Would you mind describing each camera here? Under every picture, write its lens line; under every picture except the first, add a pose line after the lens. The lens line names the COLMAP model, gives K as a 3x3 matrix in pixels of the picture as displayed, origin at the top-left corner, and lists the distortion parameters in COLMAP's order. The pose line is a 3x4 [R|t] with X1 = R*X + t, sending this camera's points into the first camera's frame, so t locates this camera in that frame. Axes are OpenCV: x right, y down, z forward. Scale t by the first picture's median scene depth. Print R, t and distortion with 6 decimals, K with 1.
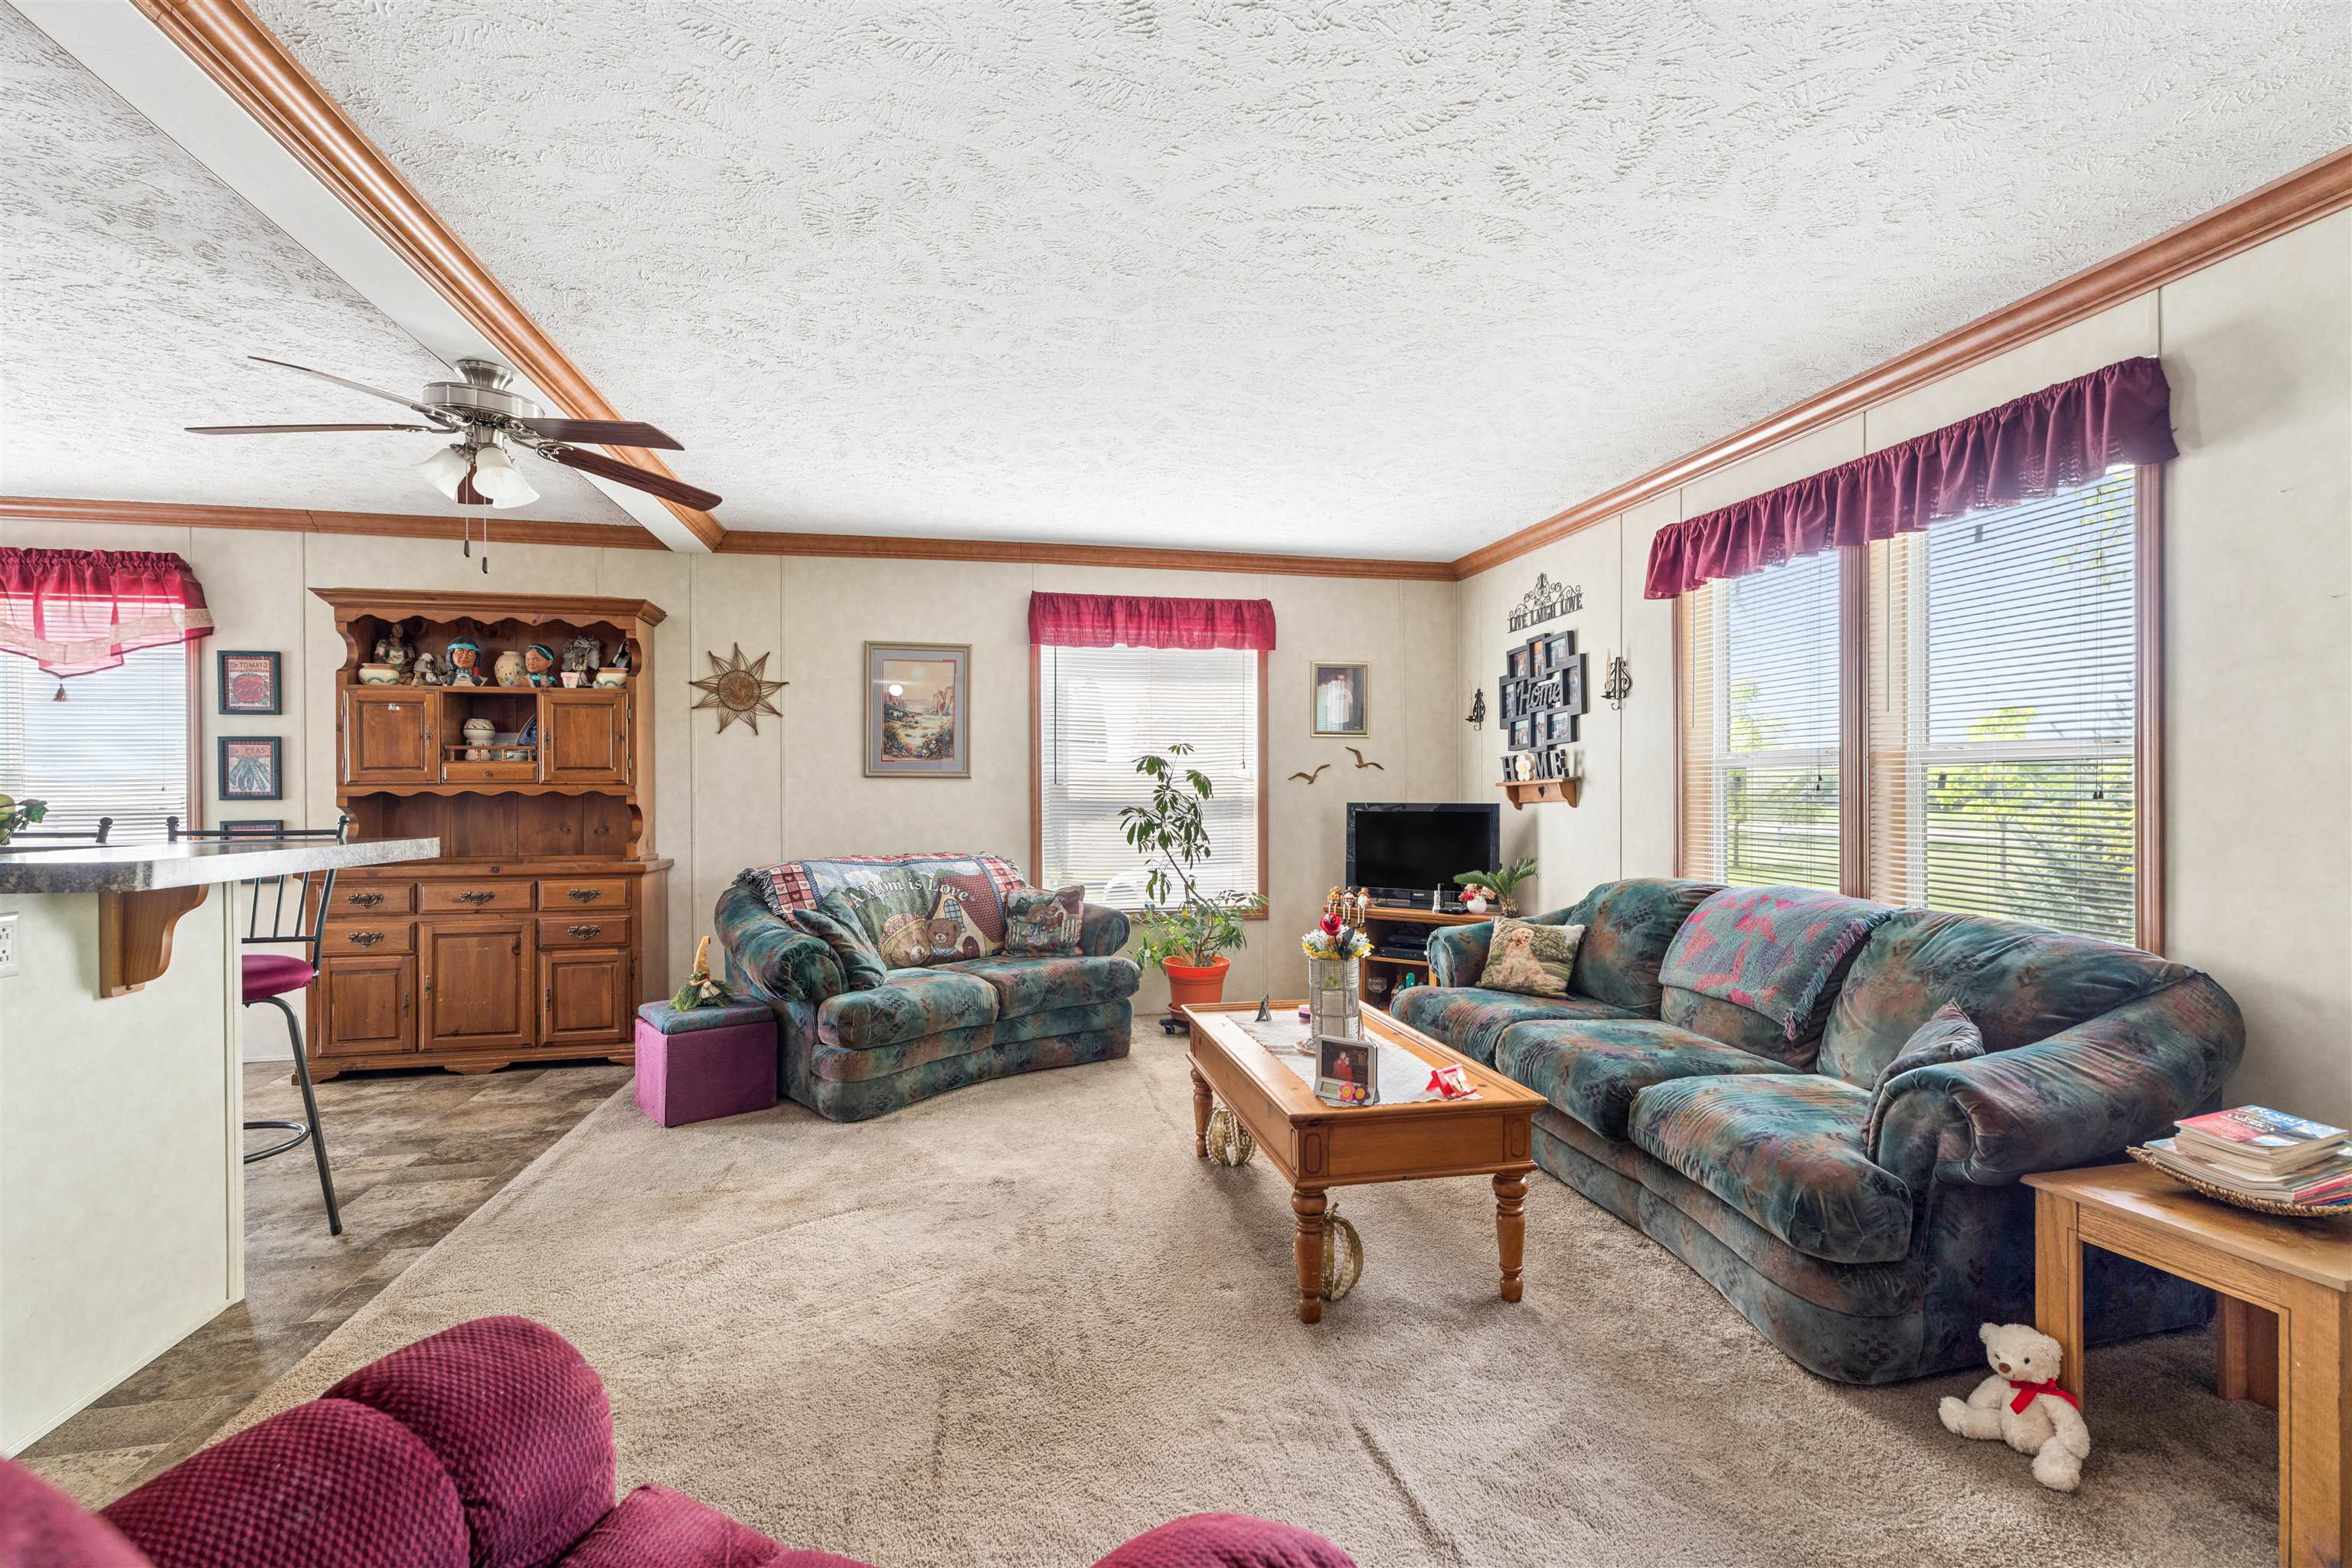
lens RADIAL K [[1061.2, 0, 1190.0], [0, 1061.2, 805.3], [0, 0, 1]] dist [0.014032, -0.003745]
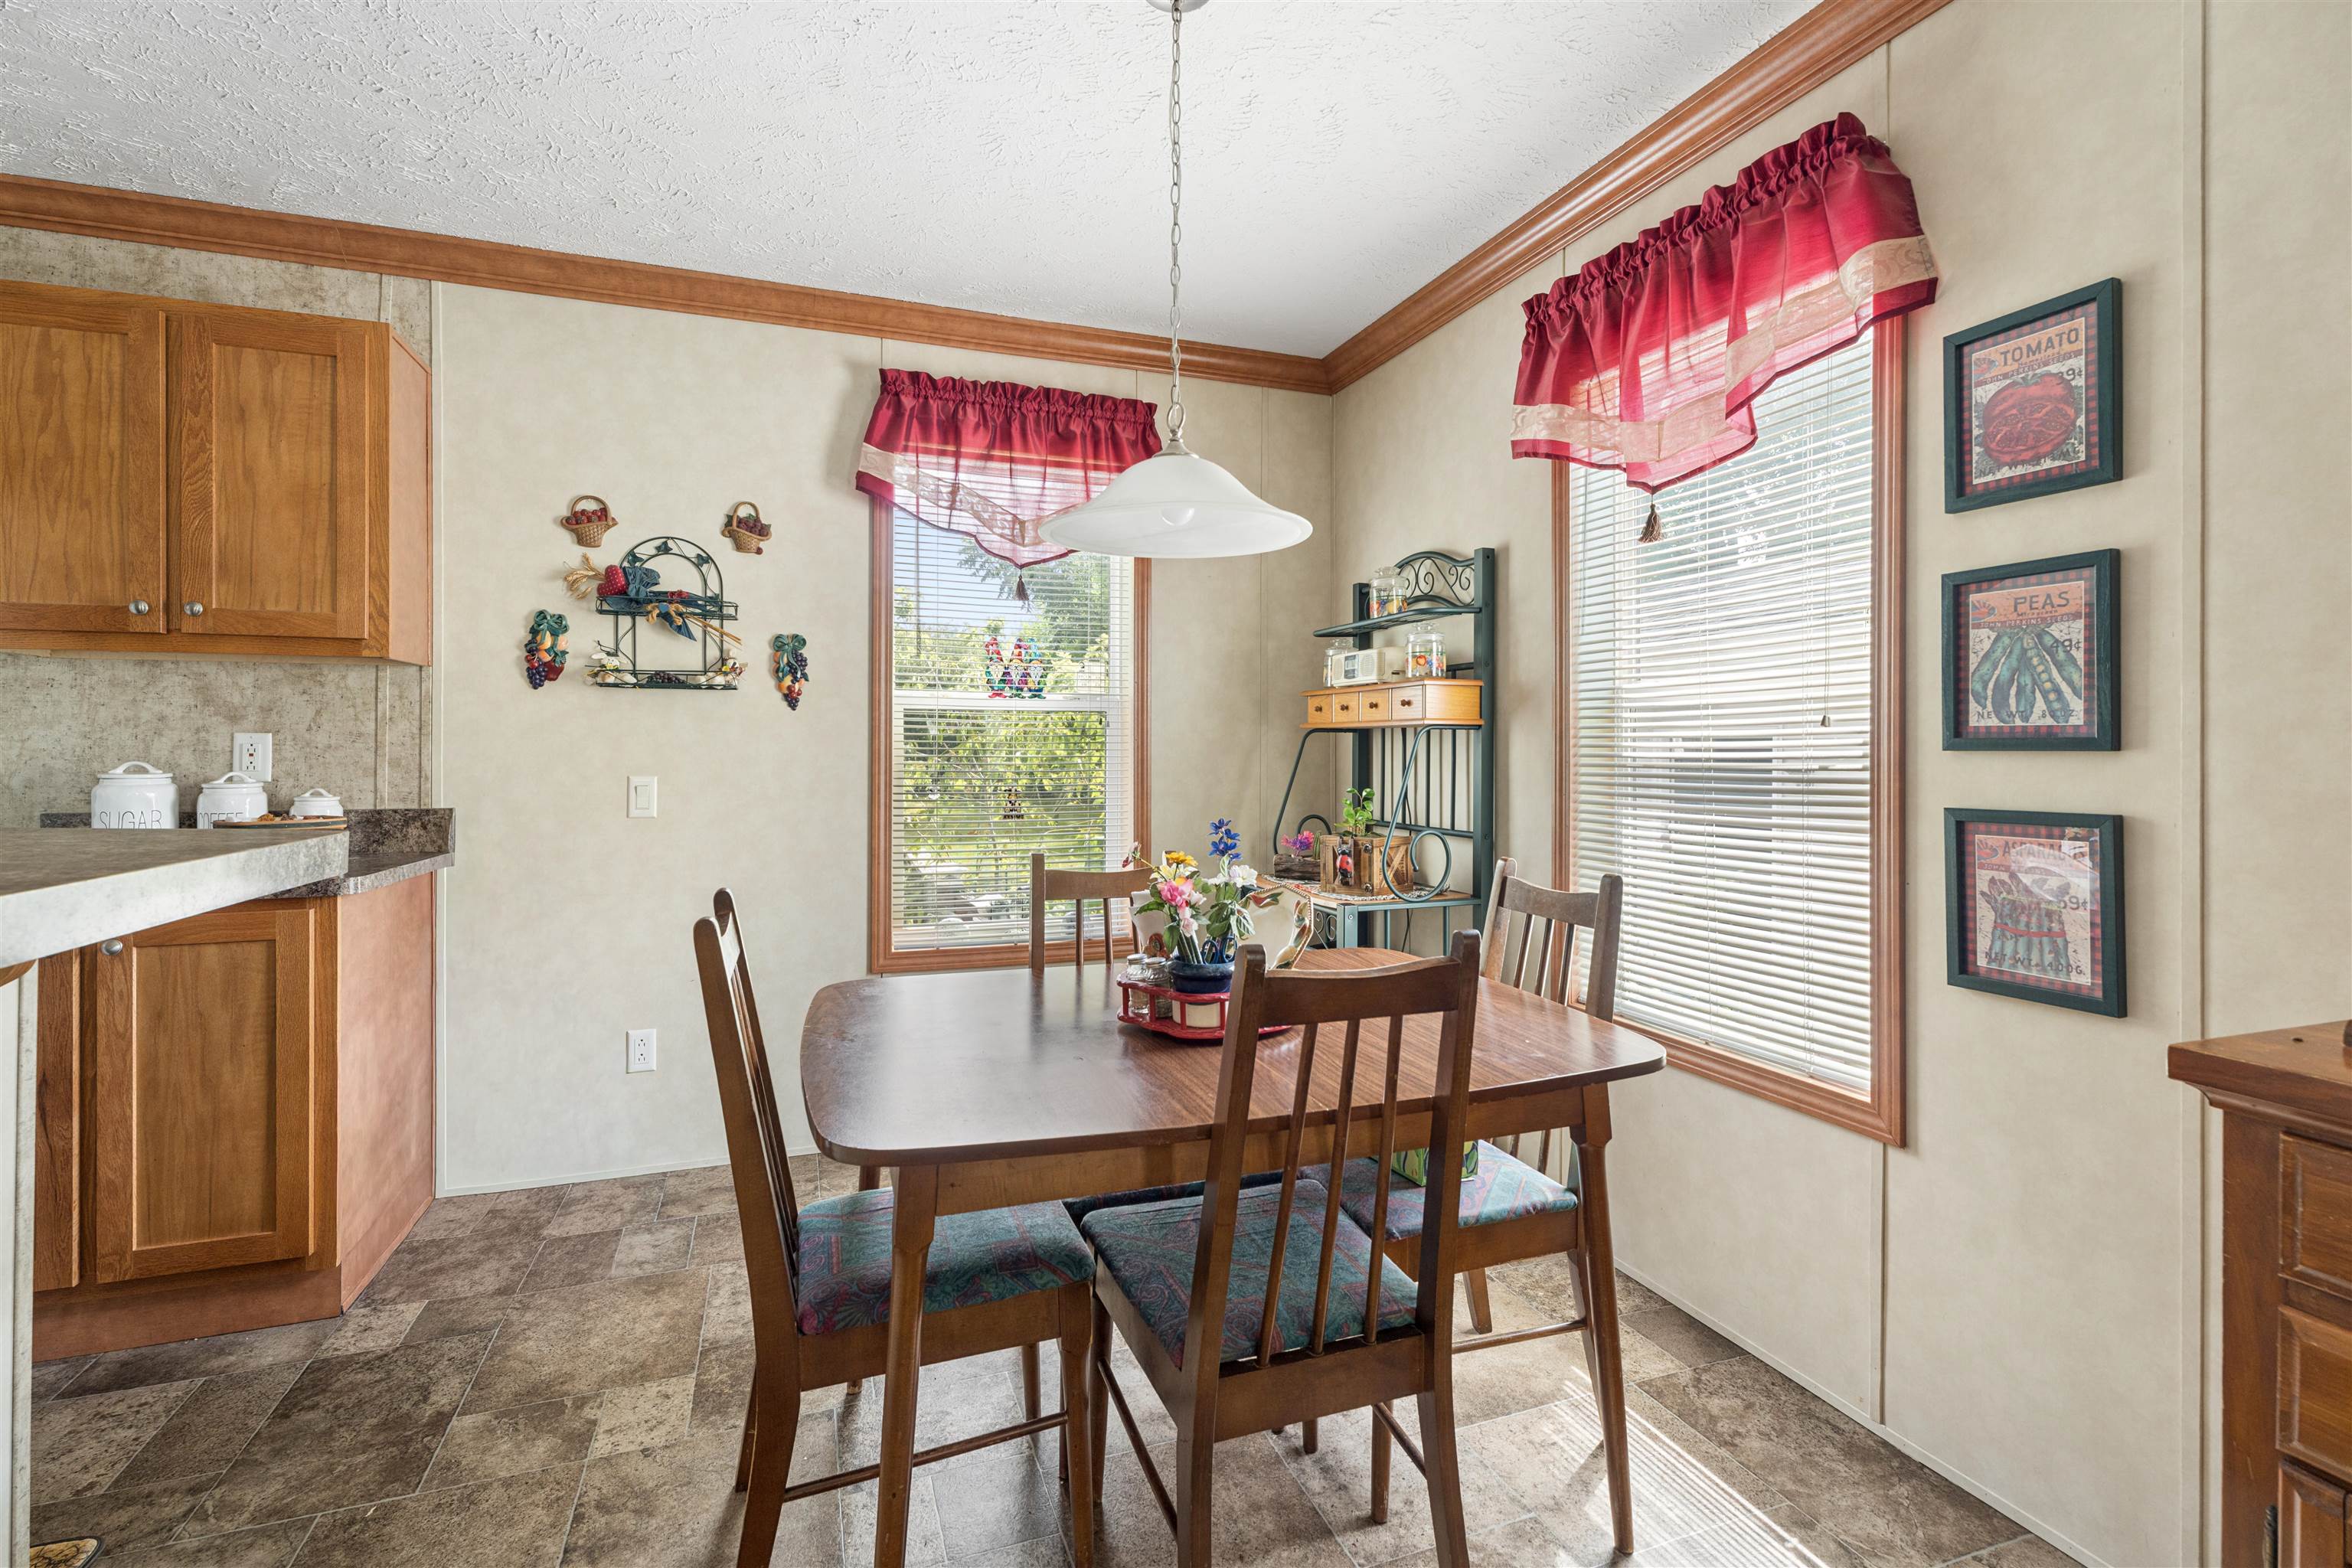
lens RADIAL K [[1061.2, 0, 1167.3], [0, 1061.2, 731.9], [0, 0, 1]] dist [0.014032, -0.003745]
pose [[0.132582, -0.008174, -0.991138, -0.583204], [-0.017196, 0.999797, -0.010546, -0.002659], [0.991023, 0.018442, 0.132414, 0.691192]]
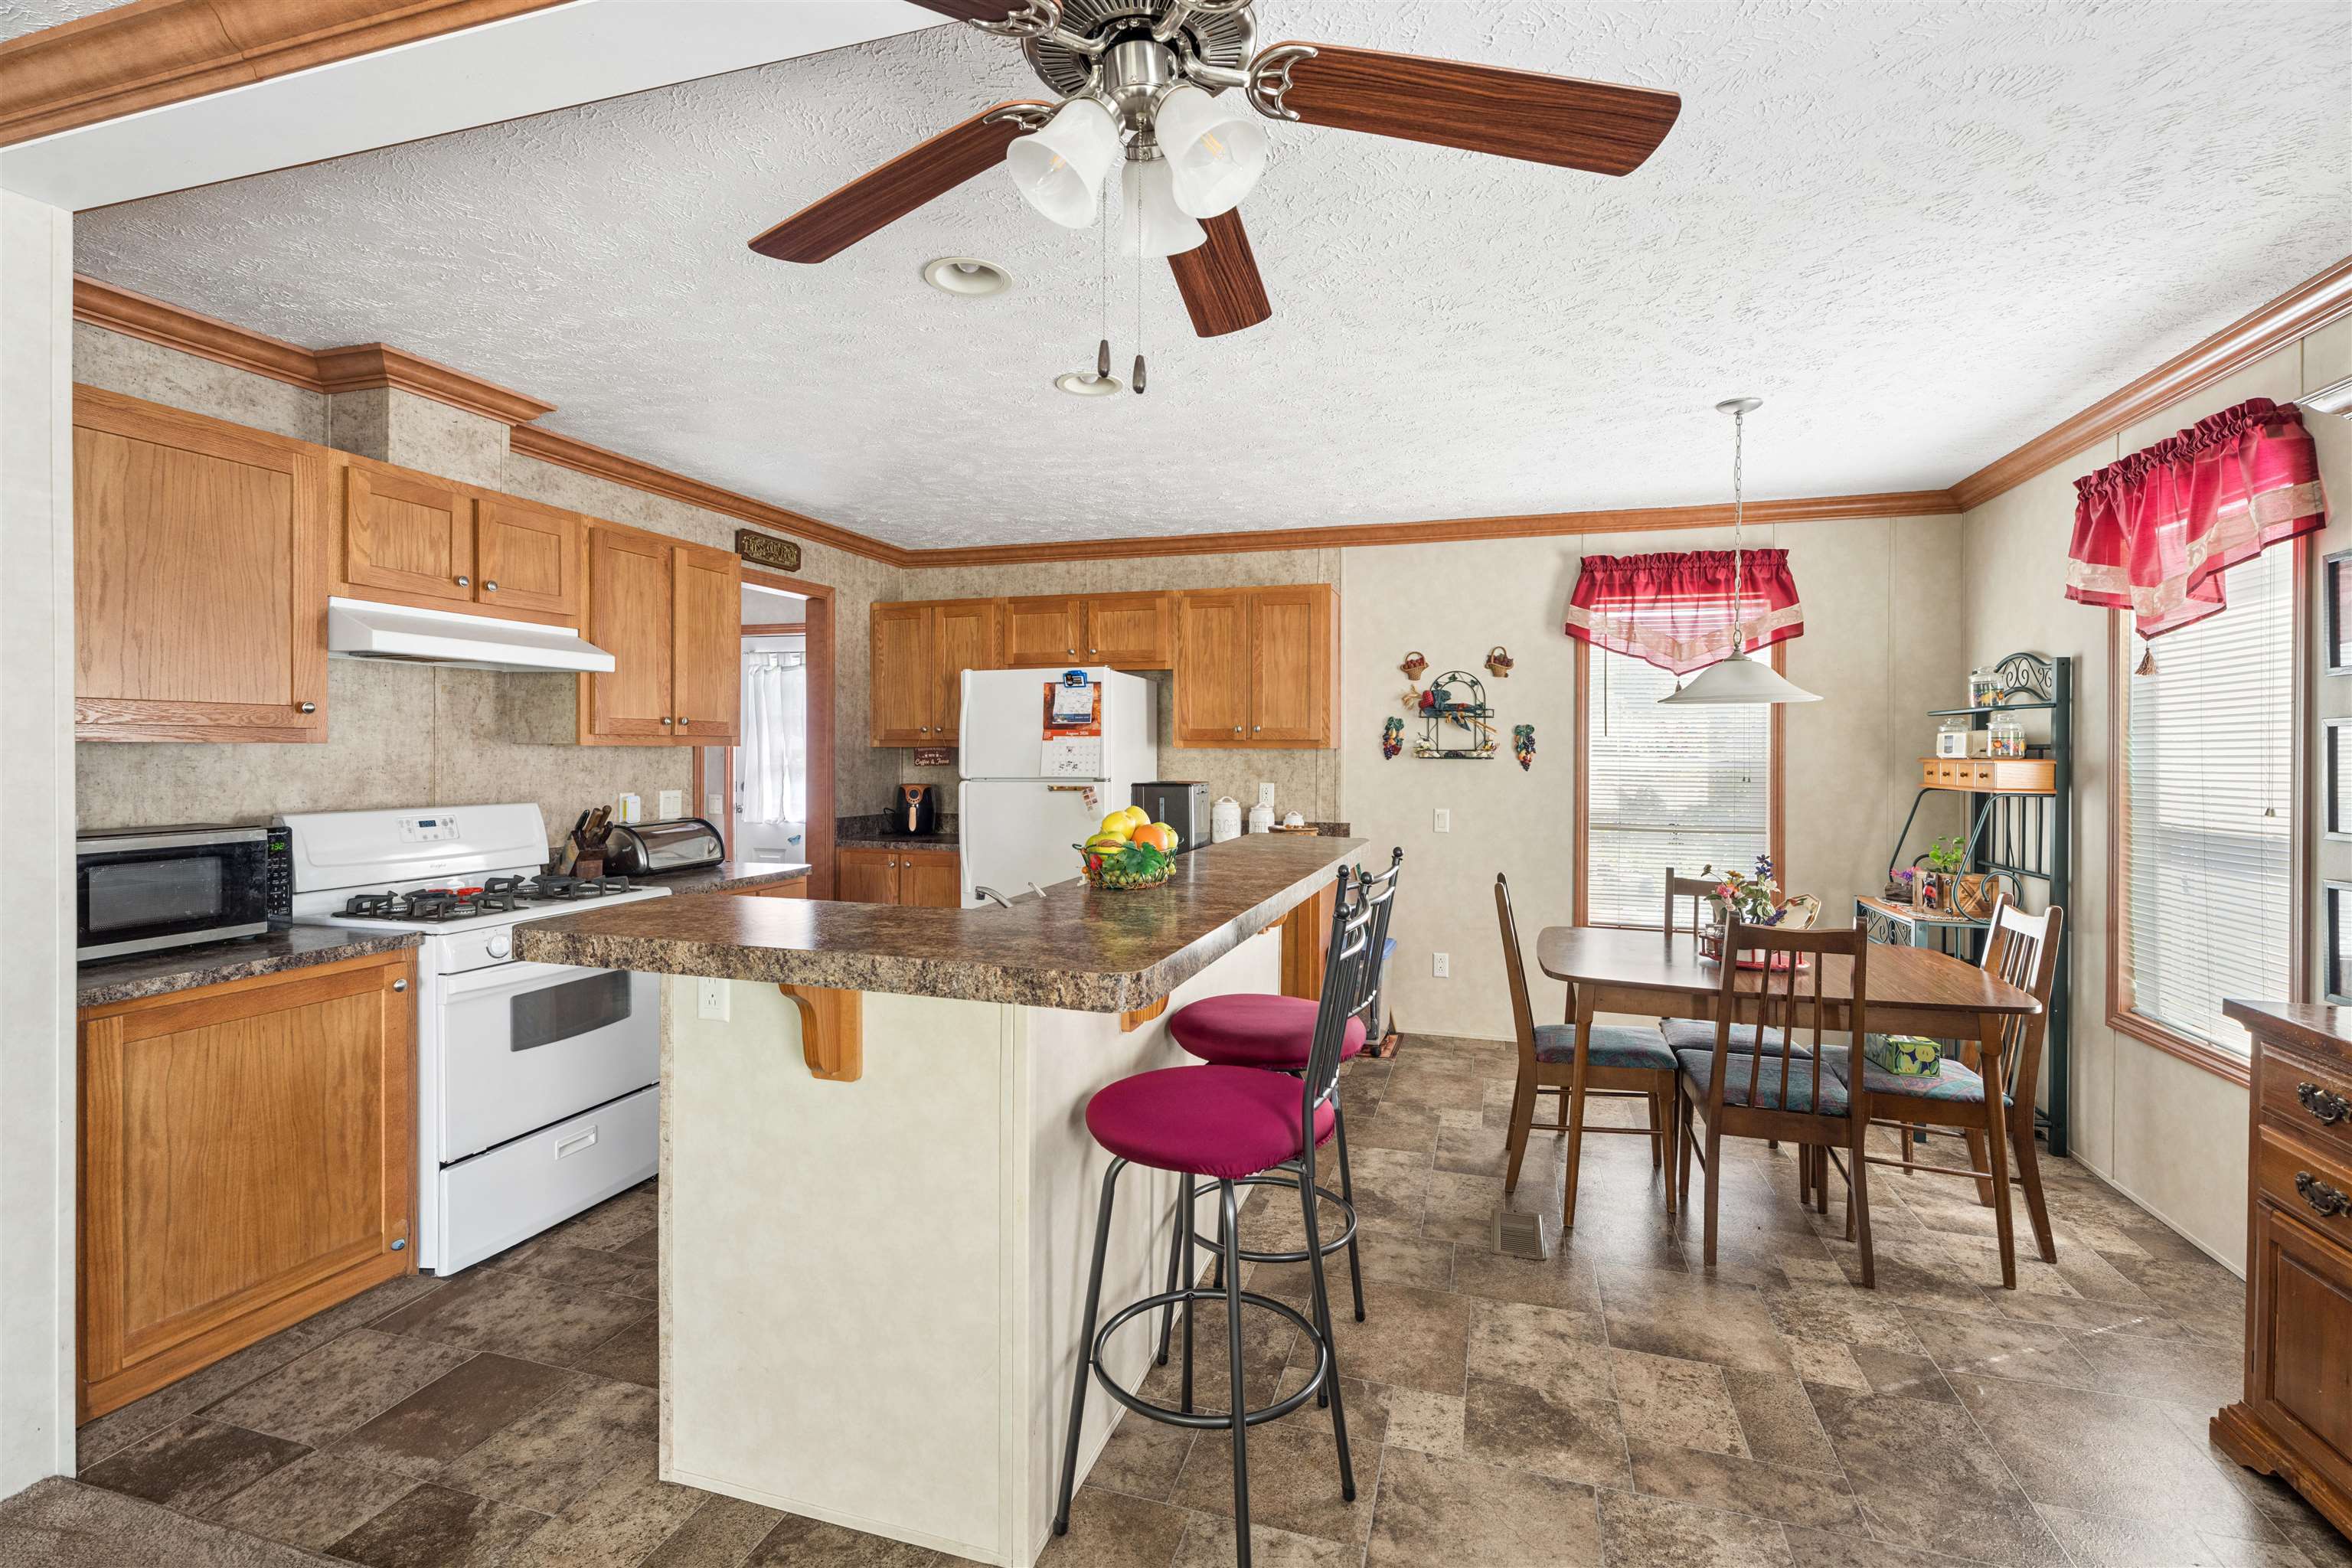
lens RADIAL K [[1061.2, 0, 1187.5], [0, 1061.2, 752.1], [0, 0, 1]] dist [0.014032, -0.003745]
pose [[-0.481556, 0.005369, -0.876399, -0.172752], [-0.015960, 0.999762, 0.014894, -0.046598], [0.876270, 0.021160, -0.481356, 0.763162]]
